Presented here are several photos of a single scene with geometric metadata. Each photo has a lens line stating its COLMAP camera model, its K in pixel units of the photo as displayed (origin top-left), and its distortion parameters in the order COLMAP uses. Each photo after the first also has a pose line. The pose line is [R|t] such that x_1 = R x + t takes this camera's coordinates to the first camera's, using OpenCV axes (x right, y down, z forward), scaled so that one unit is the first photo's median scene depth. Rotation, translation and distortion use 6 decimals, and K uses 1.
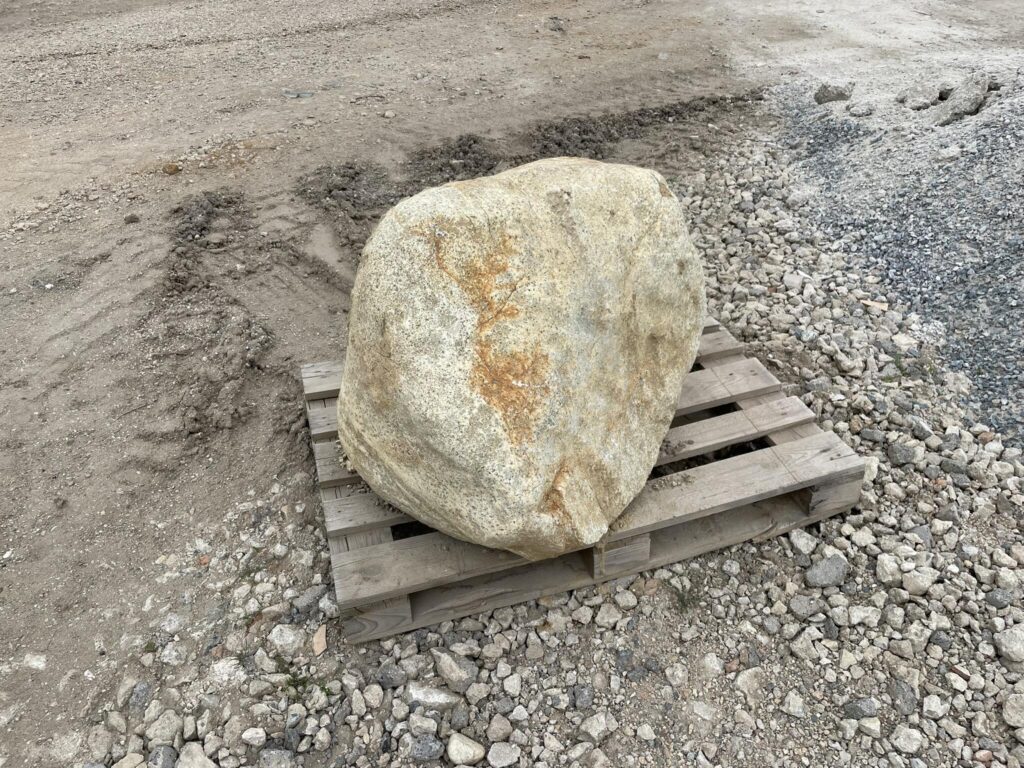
lens RADIAL K [[783.1, 0, 513.5], [0, 783.1, 385.5], [0, 0, 1]] dist [0.072239, -0.102971]
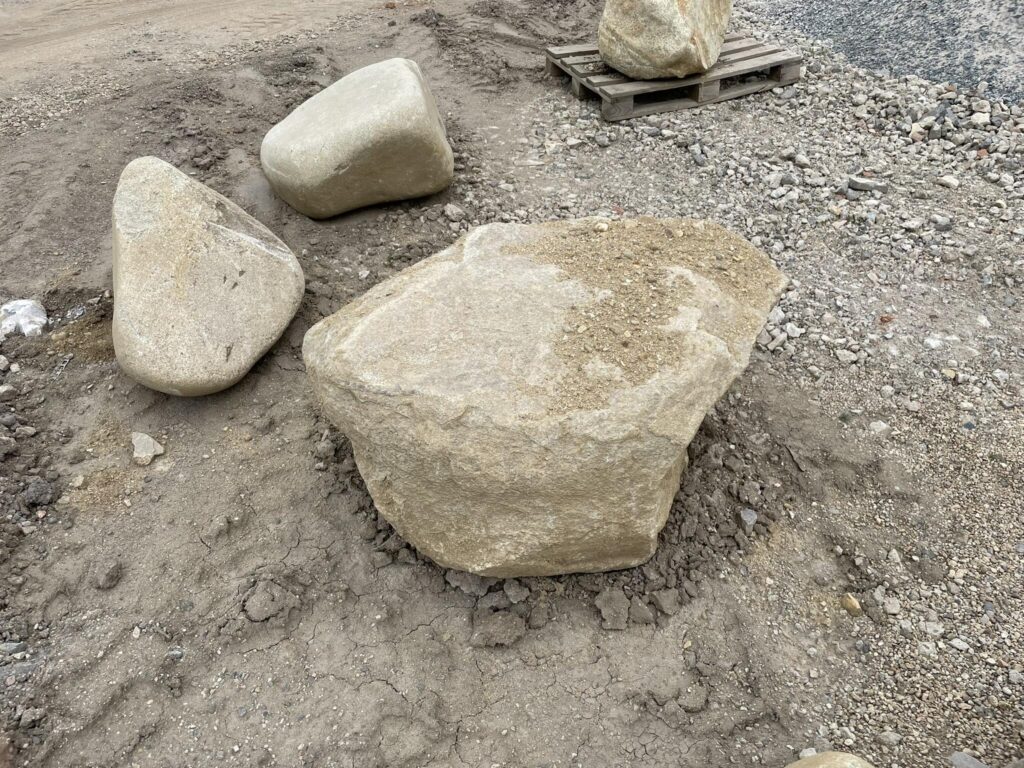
lens RADIAL K [[783.1, 0, 511.2], [0, 783.1, 384.0], [0, 0, 1]] dist [0.072239, -0.102971]
pose [[0.994431, -0.068542, 0.080052, -0.813754], [0.067190, 0.997550, 0.019470, 1.142626], [-0.081191, -0.013983, 0.996601, -1.581348]]
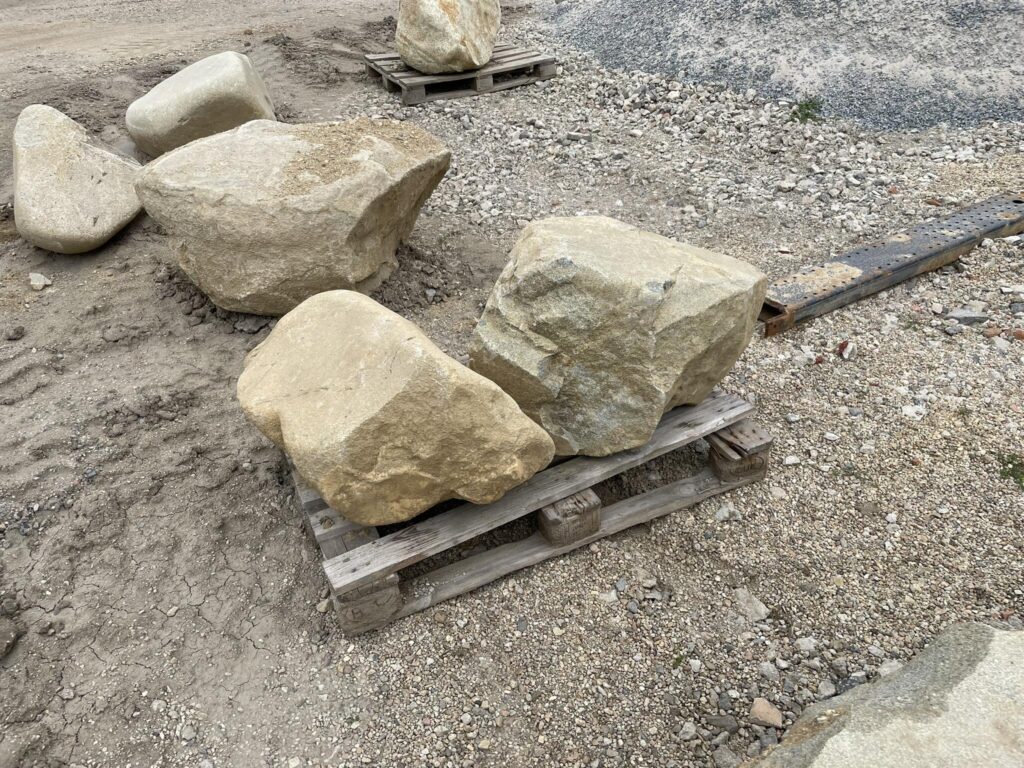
lens RADIAL K [[783.1, 0, 513.5], [0, 783.1, 386.0], [0, 0, 1]] dist [0.072239, -0.102971]
pose [[0.976185, -0.118492, 0.181719, -0.540826], [0.126234, 0.991497, -0.031601, 1.738330], [-0.176429, 0.053787, 0.982843, -2.402741]]
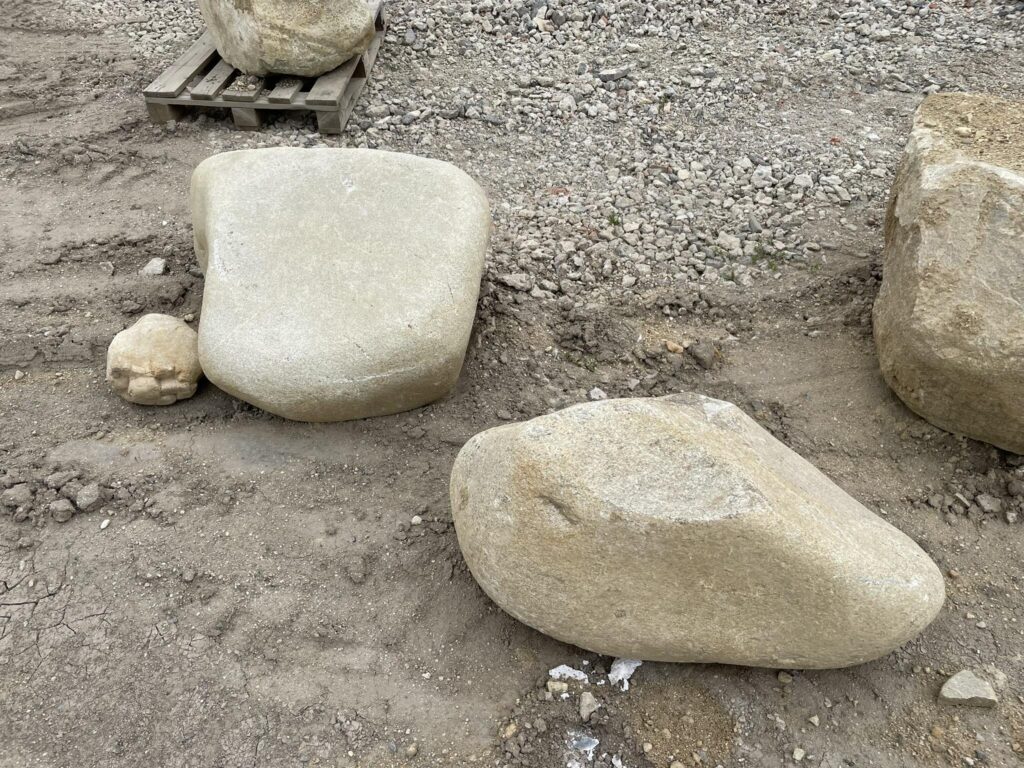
lens RADIAL K [[783.1, 0, 515.5], [0, 783.1, 389.9], [0, 0, 1]] dist [0.072239, -0.102971]
pose [[0.329618, -0.637099, 0.696747, -1.974589], [0.579451, 0.719160, 0.383466, 0.294266], [-0.745378, 0.277334, 0.606215, -0.405280]]
